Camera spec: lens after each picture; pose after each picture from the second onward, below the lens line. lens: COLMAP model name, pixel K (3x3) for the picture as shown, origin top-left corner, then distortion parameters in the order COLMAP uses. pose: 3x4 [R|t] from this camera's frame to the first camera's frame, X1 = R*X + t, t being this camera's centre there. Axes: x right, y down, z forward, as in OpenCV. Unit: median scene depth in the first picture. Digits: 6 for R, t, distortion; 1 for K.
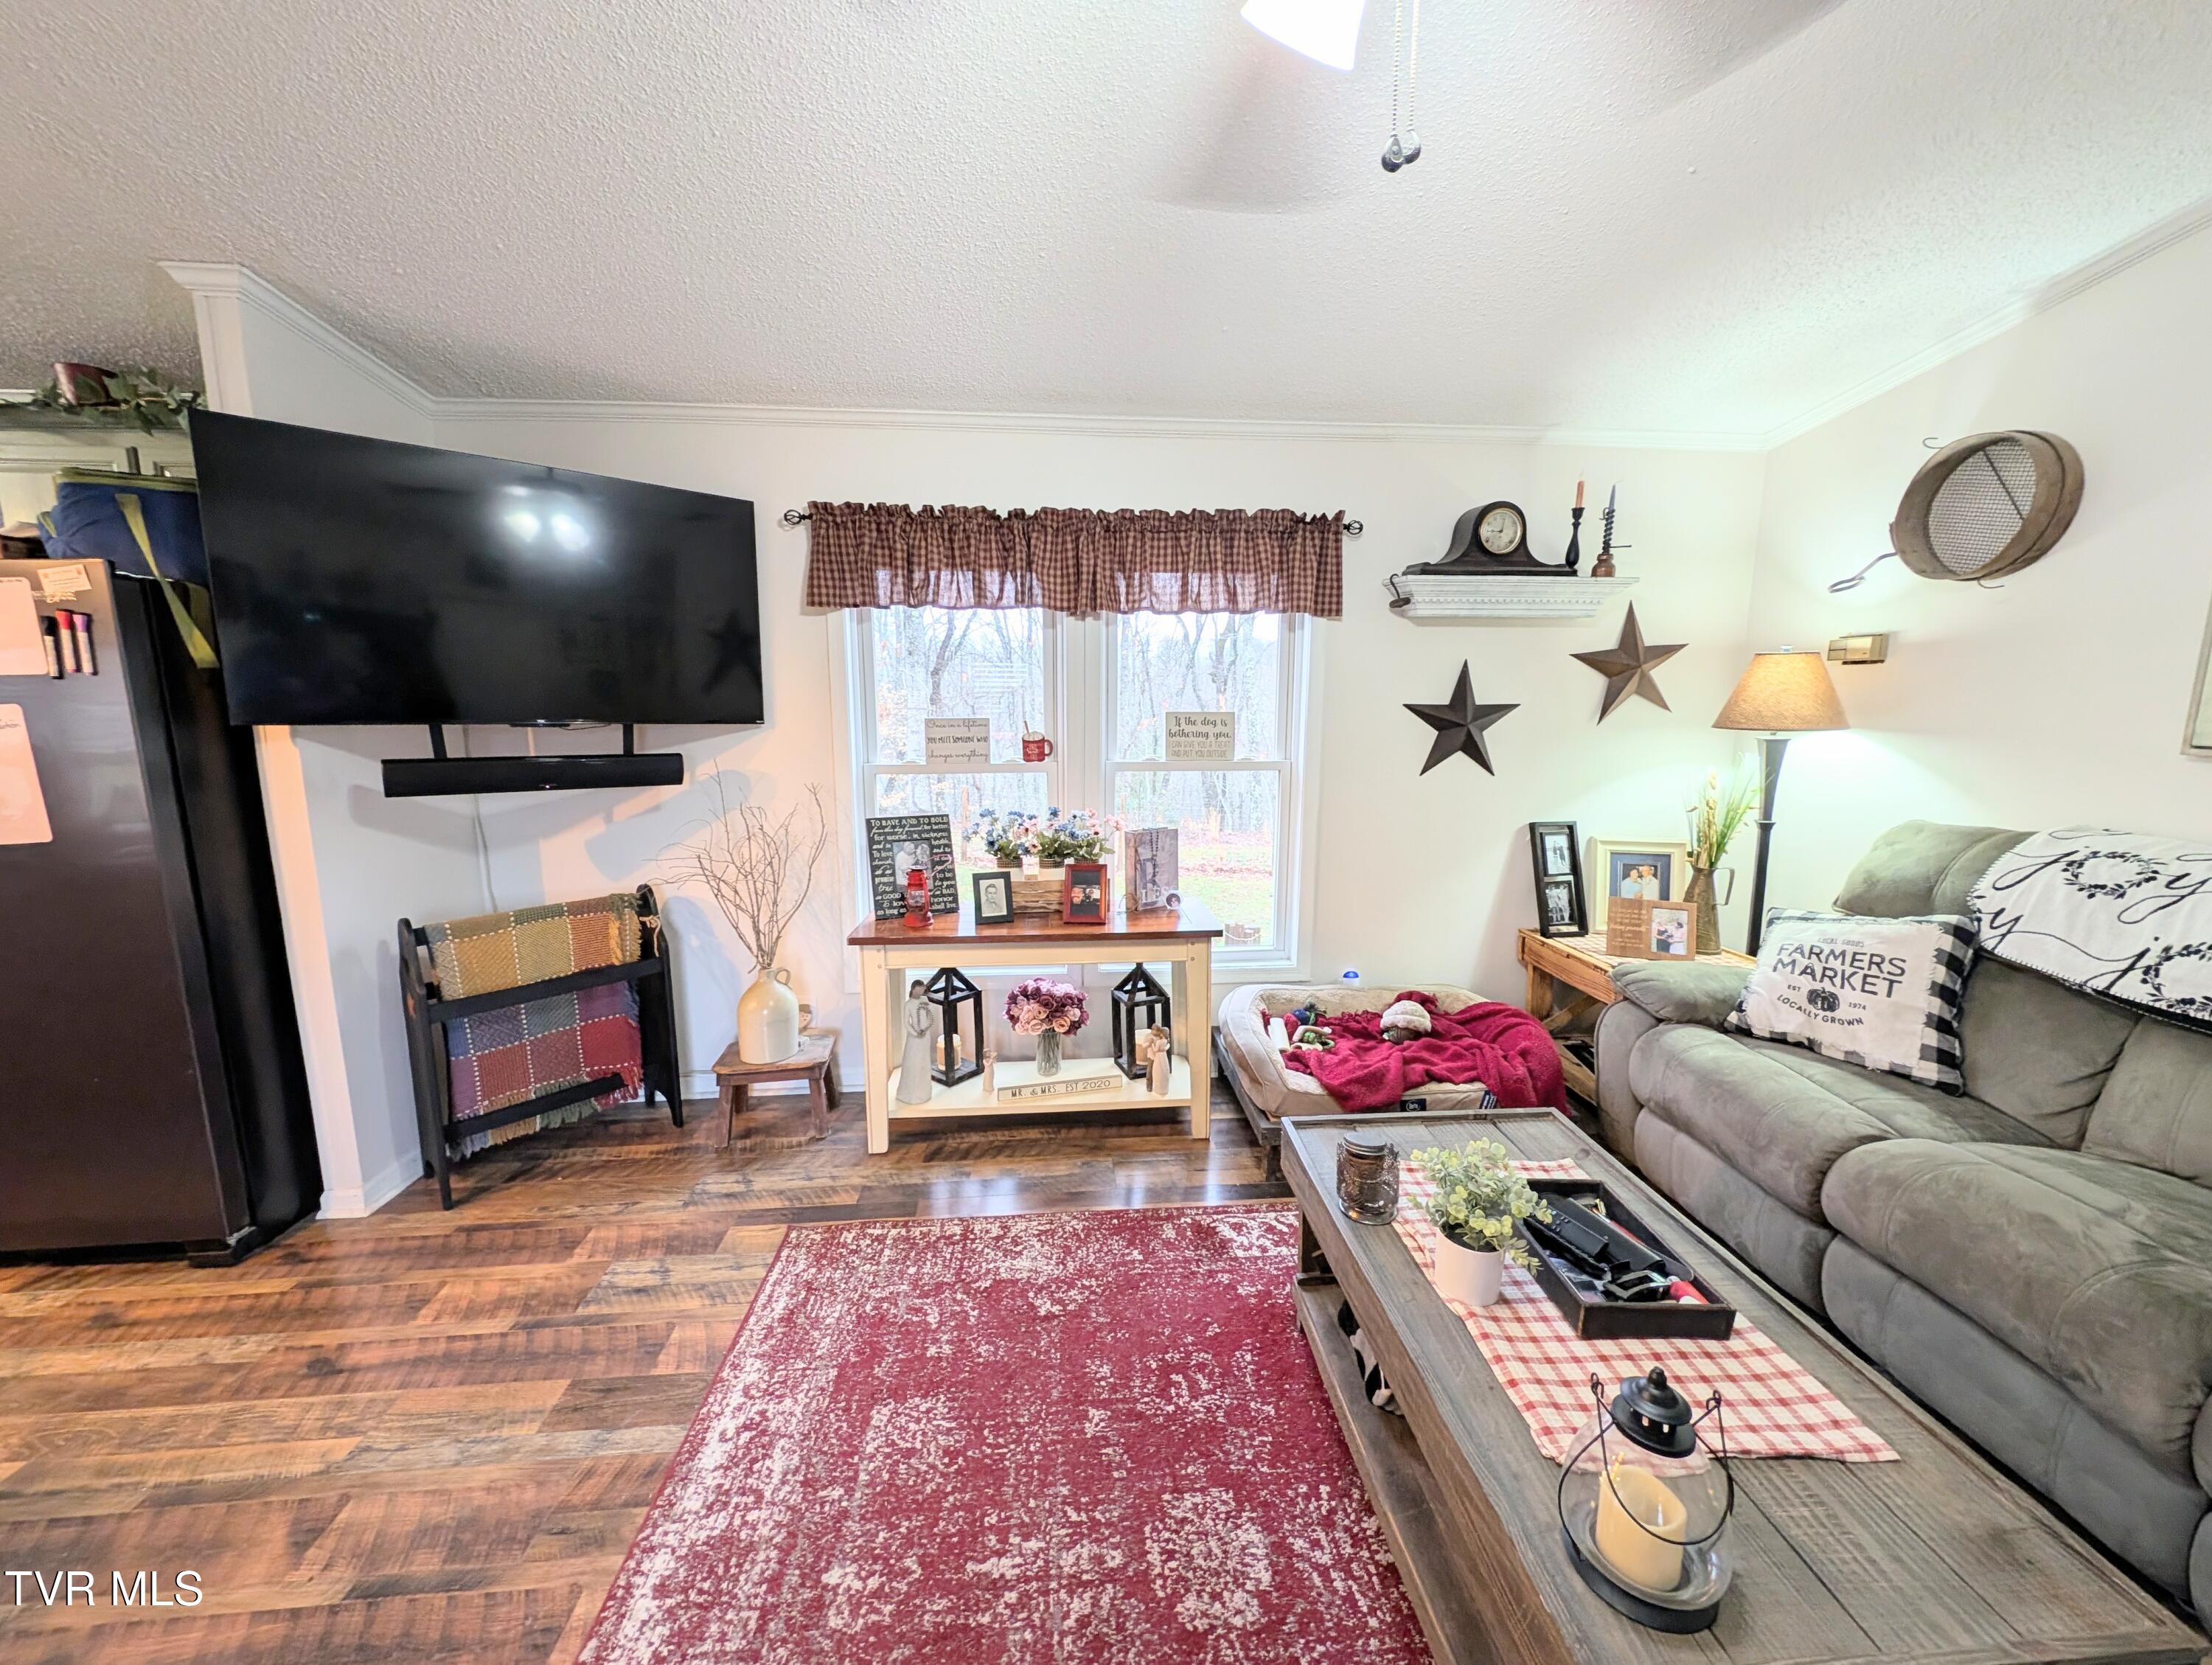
lens RADIAL K [[834.9, 0, 1106.1], [0, 834.9, 826.8], [0, 0, 1]] dist [0.007557, -0.003082]
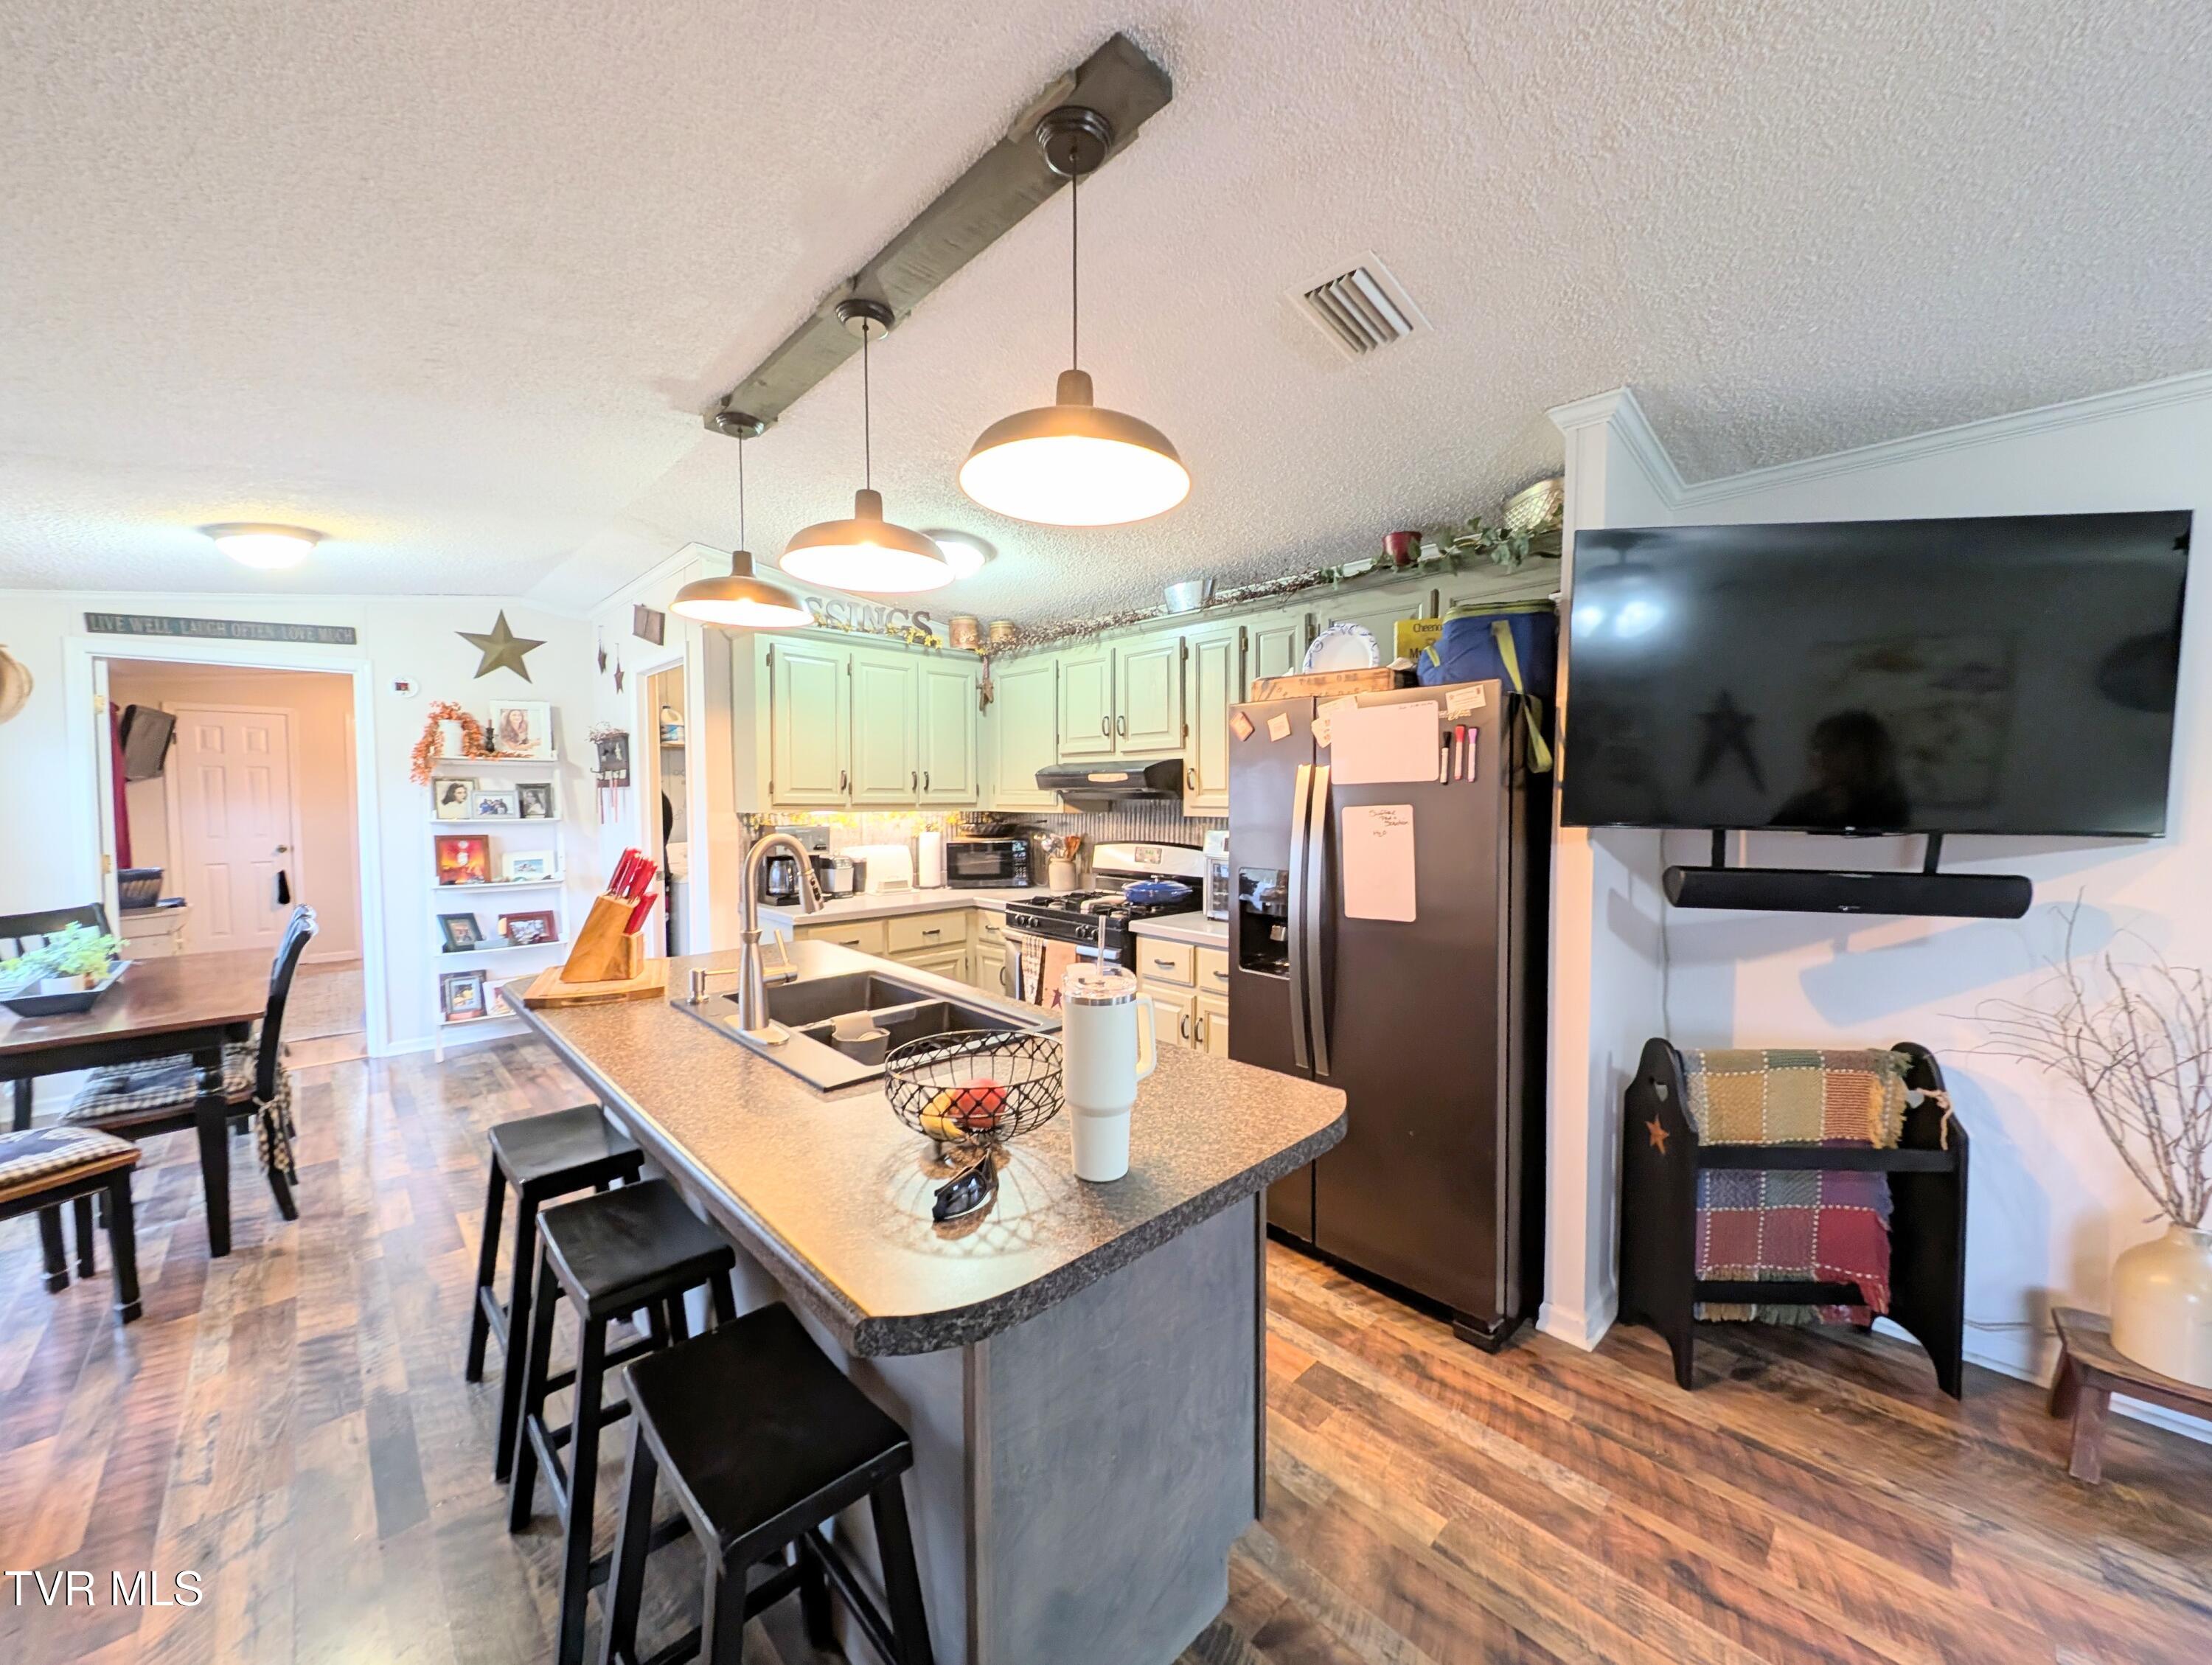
lens RADIAL K [[834.9, 0, 1109.3], [0, 834.9, 824.4], [0, 0, 1]] dist [0.007557, -0.003082]
pose [[0.636260, 0.032557, -0.770788, -0.429785], [-0.112376, 0.992364, -0.050846, -0.006652], [0.763247, 0.118969, 0.635060, -0.055676]]
